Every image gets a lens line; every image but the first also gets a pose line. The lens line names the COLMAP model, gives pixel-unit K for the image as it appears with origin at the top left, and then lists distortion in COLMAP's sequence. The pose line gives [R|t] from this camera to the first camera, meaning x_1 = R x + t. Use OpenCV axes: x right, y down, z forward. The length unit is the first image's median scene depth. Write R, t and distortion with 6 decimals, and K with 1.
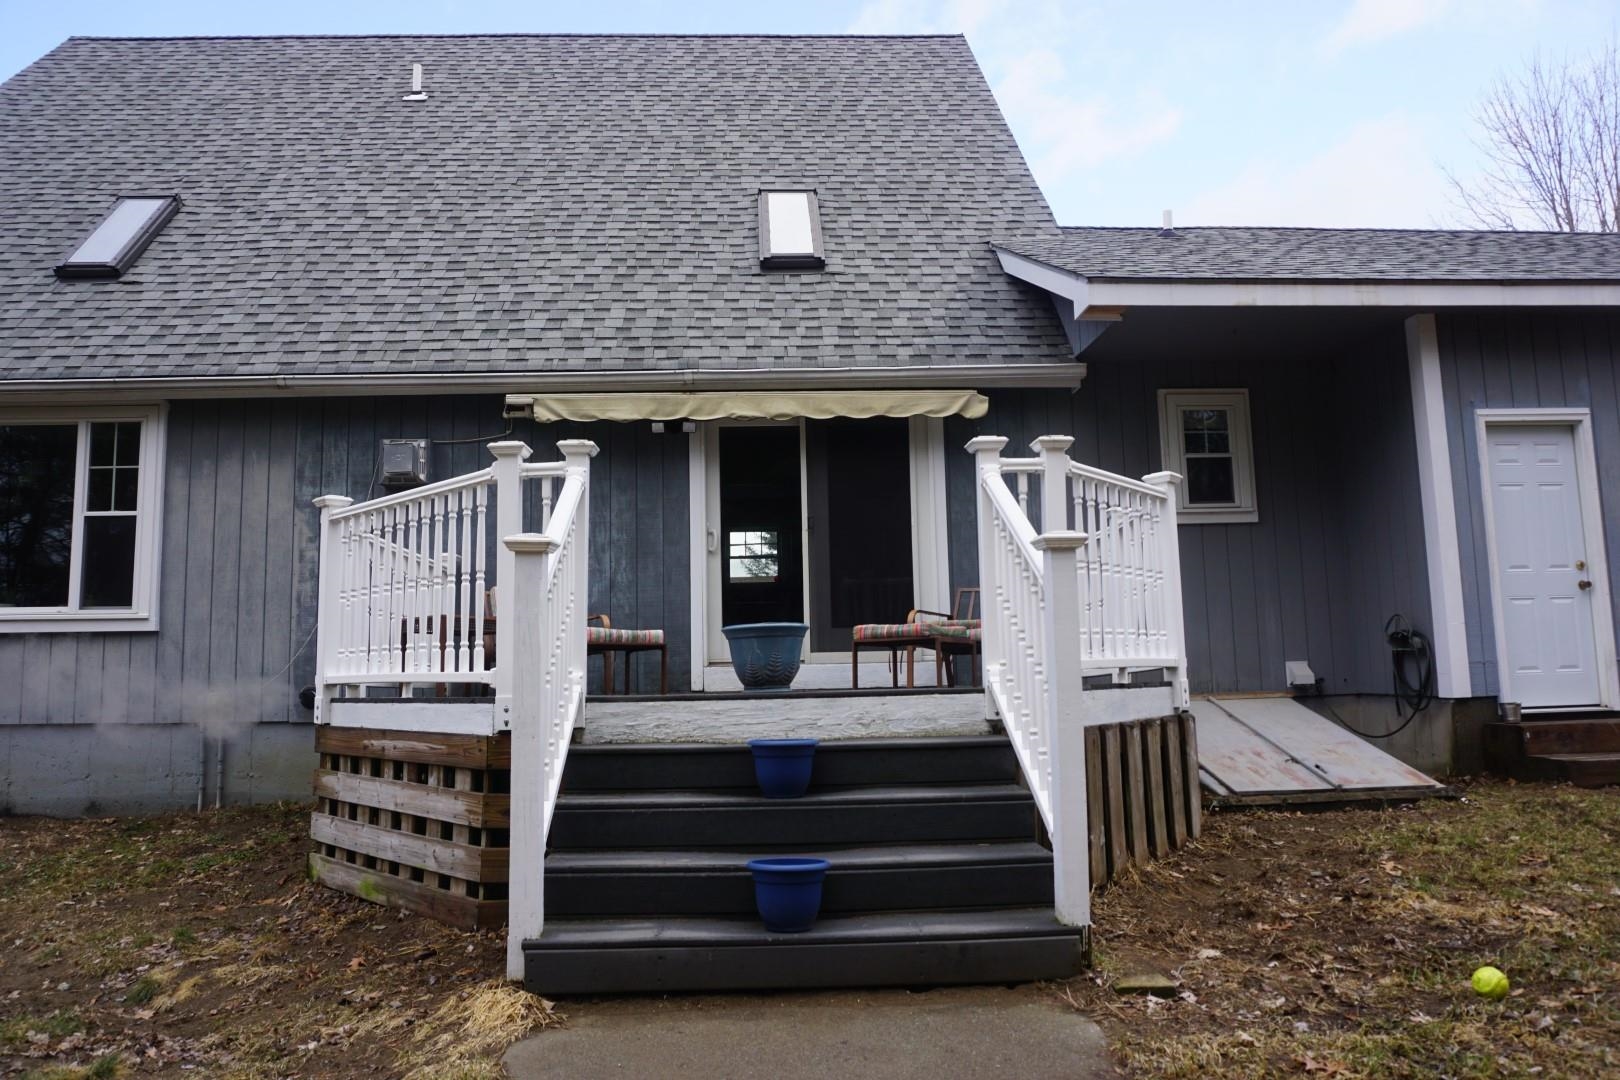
lens RADIAL K [[1082.8, 0, 810.0], [0, 1082.8, 540.0], [0, 0, 1]] dist [-0.069175, 0.030079]
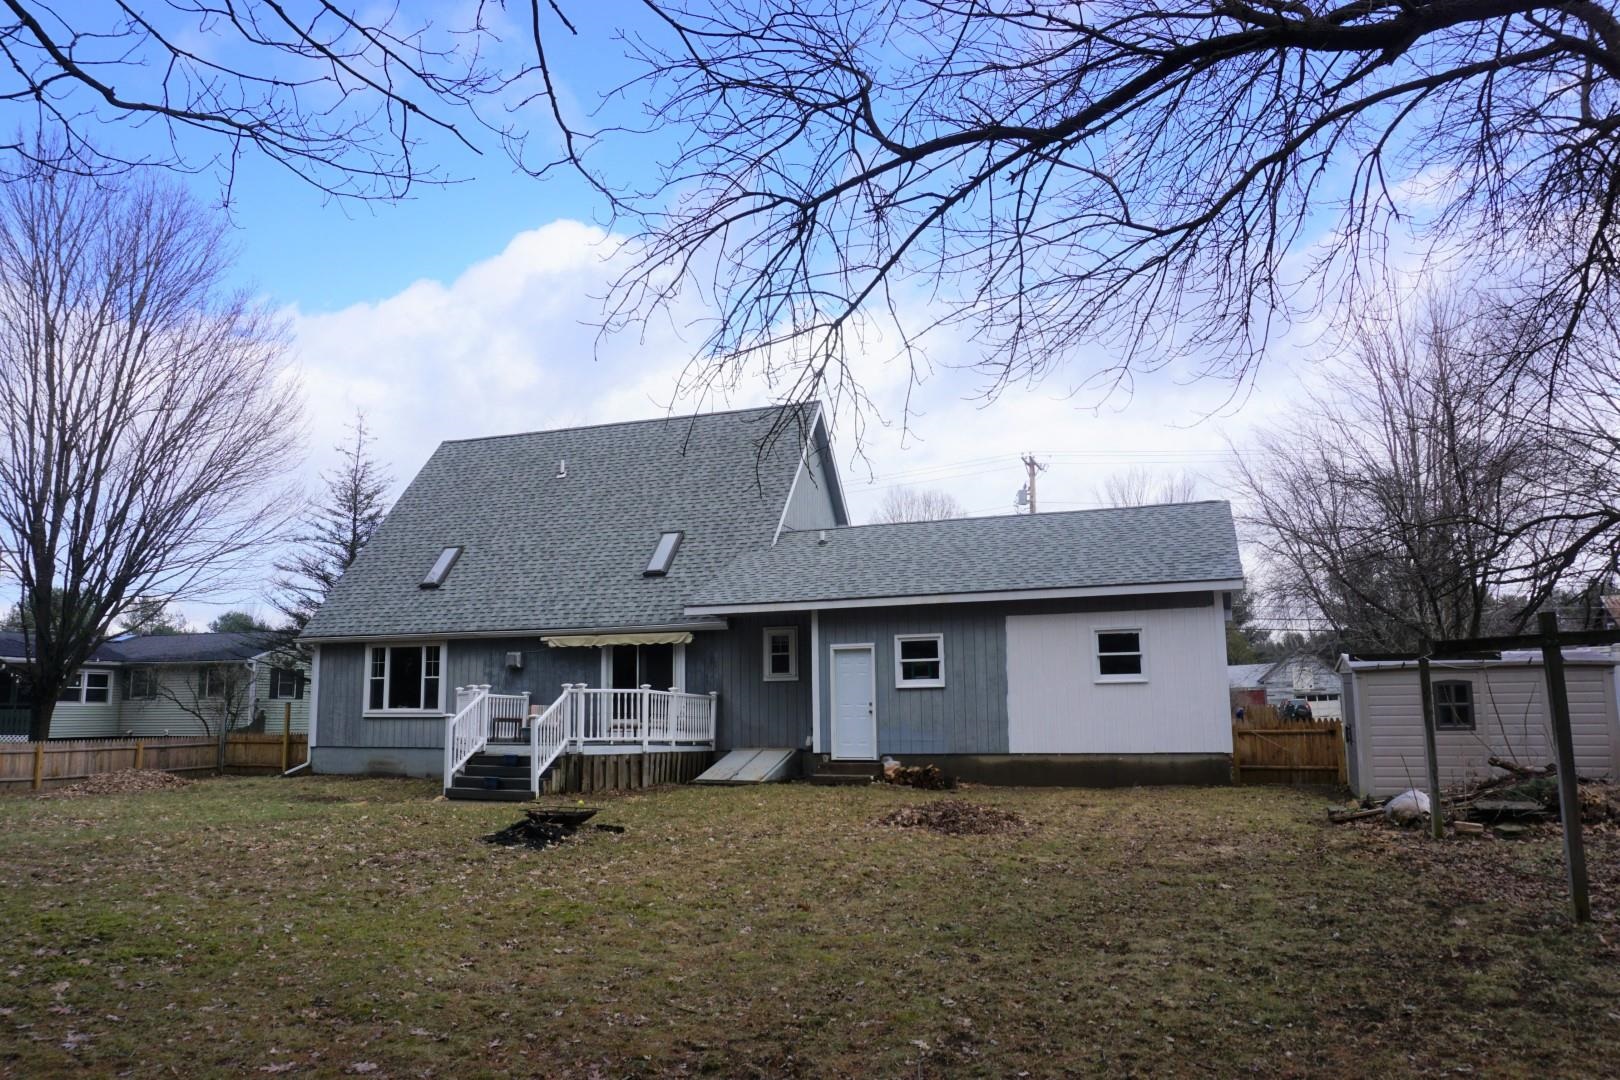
lens RADIAL K [[1082.8, 0, 810.0], [0, 1082.8, 540.0], [0, 0, 1]] dist [-0.069175, 0.030079]
pose [[0.927988, -0.044563, -0.369937, 1.459174], [0.032501, 0.998719, -0.038778, -0.257907], [0.371191, 0.023962, 0.928247, -1.418915]]
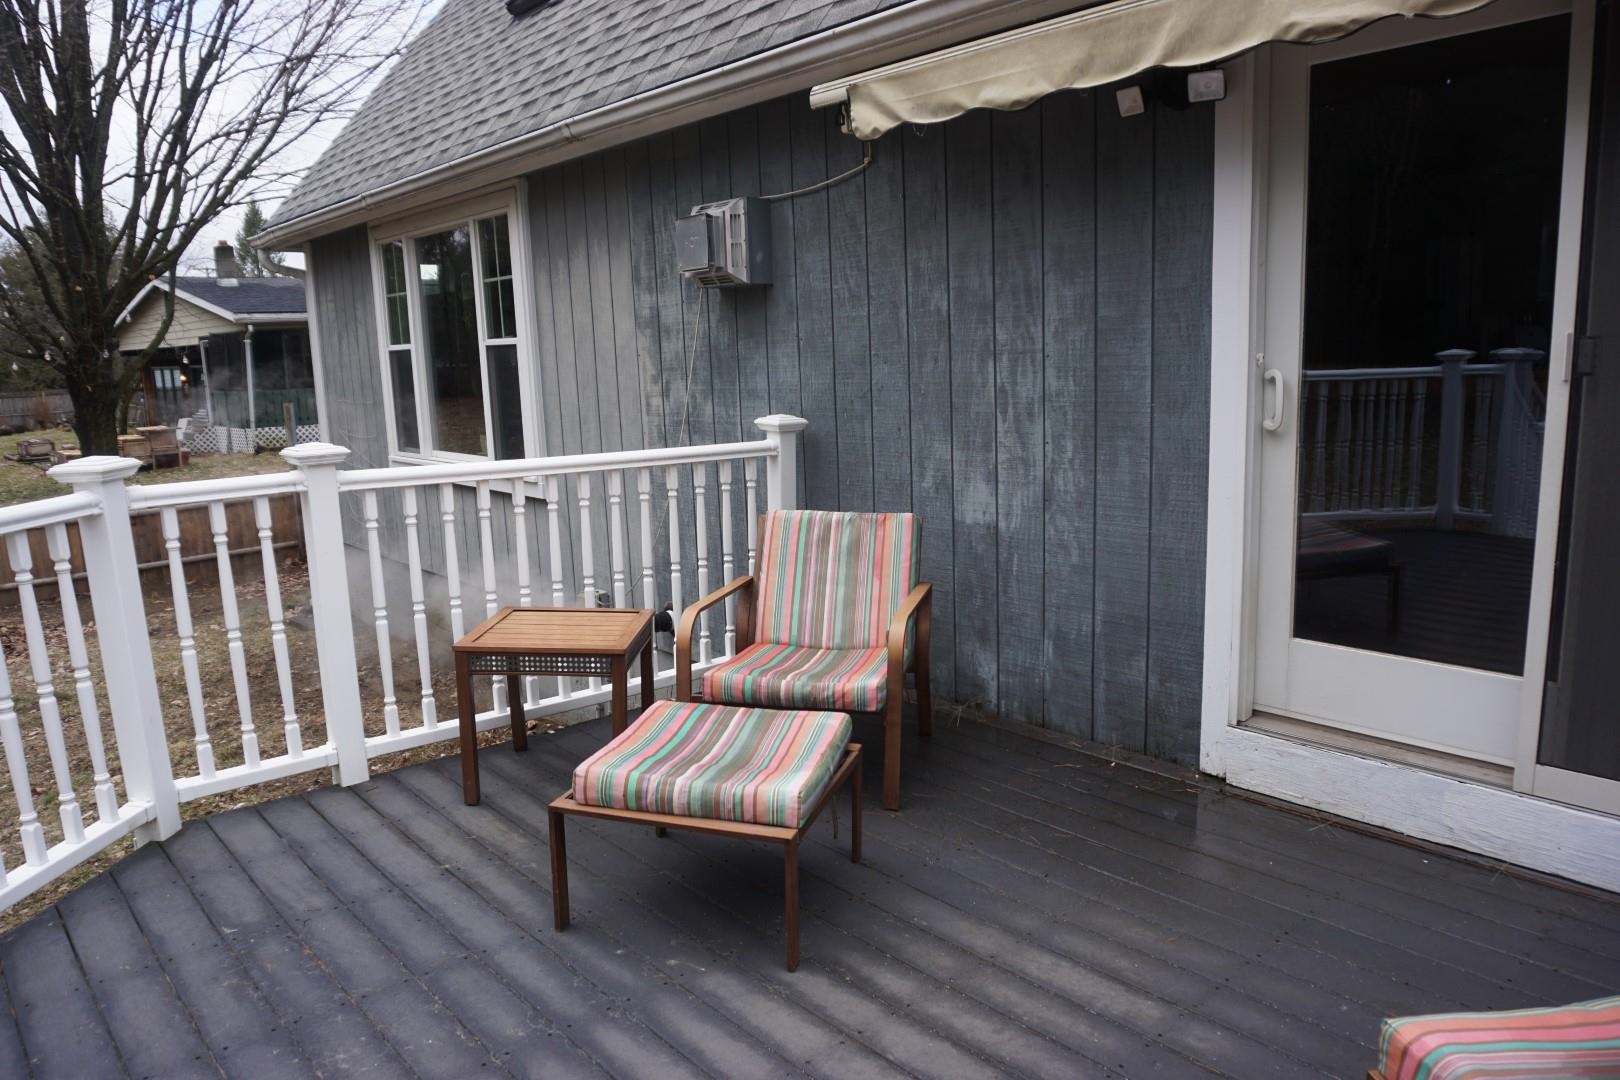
lens RADIAL K [[1082.8, 0, 810.0], [0, 1082.8, 540.0], [0, 0, 1]] dist [-0.069175, 0.030079]
pose [[0.640817, 0.136494, -0.755462, 0.090881], [0.113978, 0.956245, 0.269451, -0.071305], [0.759186, -0.258775, 0.597221, 0.658650]]
